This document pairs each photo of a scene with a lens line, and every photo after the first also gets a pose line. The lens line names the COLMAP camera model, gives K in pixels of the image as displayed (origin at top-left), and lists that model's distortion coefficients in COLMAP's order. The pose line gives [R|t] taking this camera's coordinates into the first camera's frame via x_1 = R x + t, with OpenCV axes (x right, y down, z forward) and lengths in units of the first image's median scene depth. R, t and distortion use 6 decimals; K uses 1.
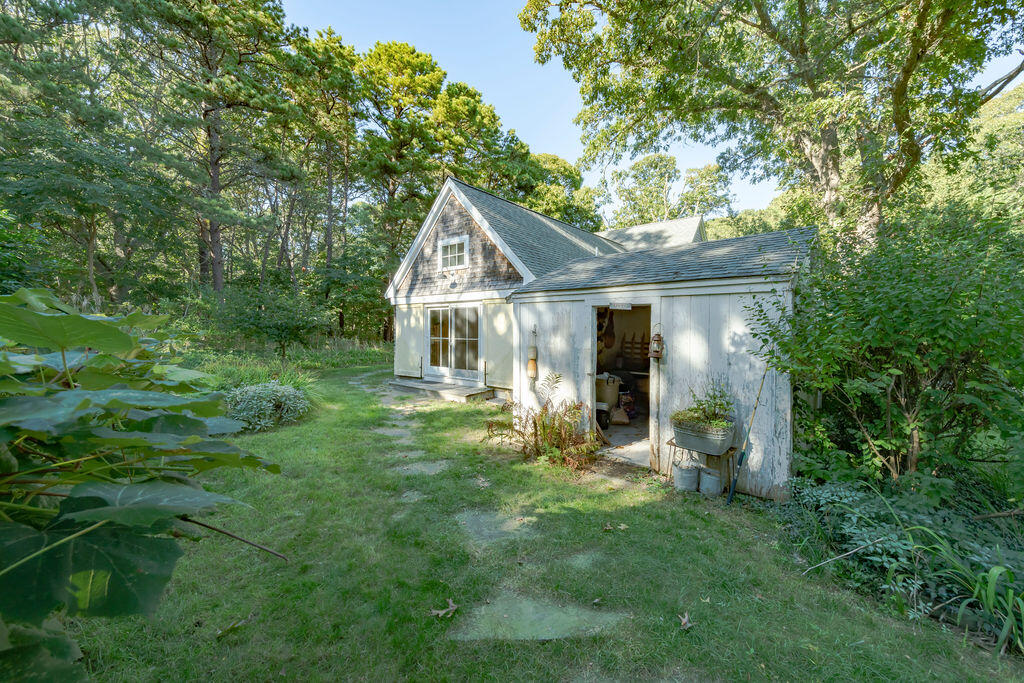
lens RADIAL K [[401.9, 0, 512.4], [0, 401.9, 339.5], [0, 0, 1]] dist [0.003738, 0.000234]
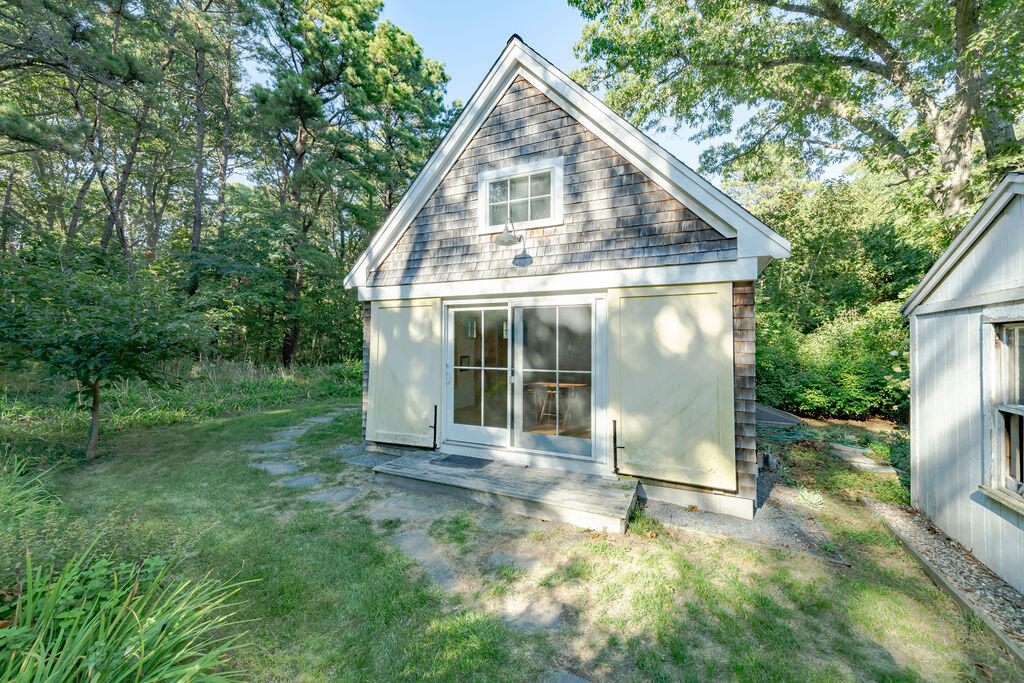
lens RADIAL K [[401.9, 0, 511.7], [0, 401.9, 341.5], [0, 0, 1]] dist [0.003738, 0.000234]
pose [[0.966976, 0.000916, 0.254867, -0.266283], [0.007367, 0.999475, -0.031542, -0.019490], [-0.254762, 0.032377, 0.966462, 0.505883]]
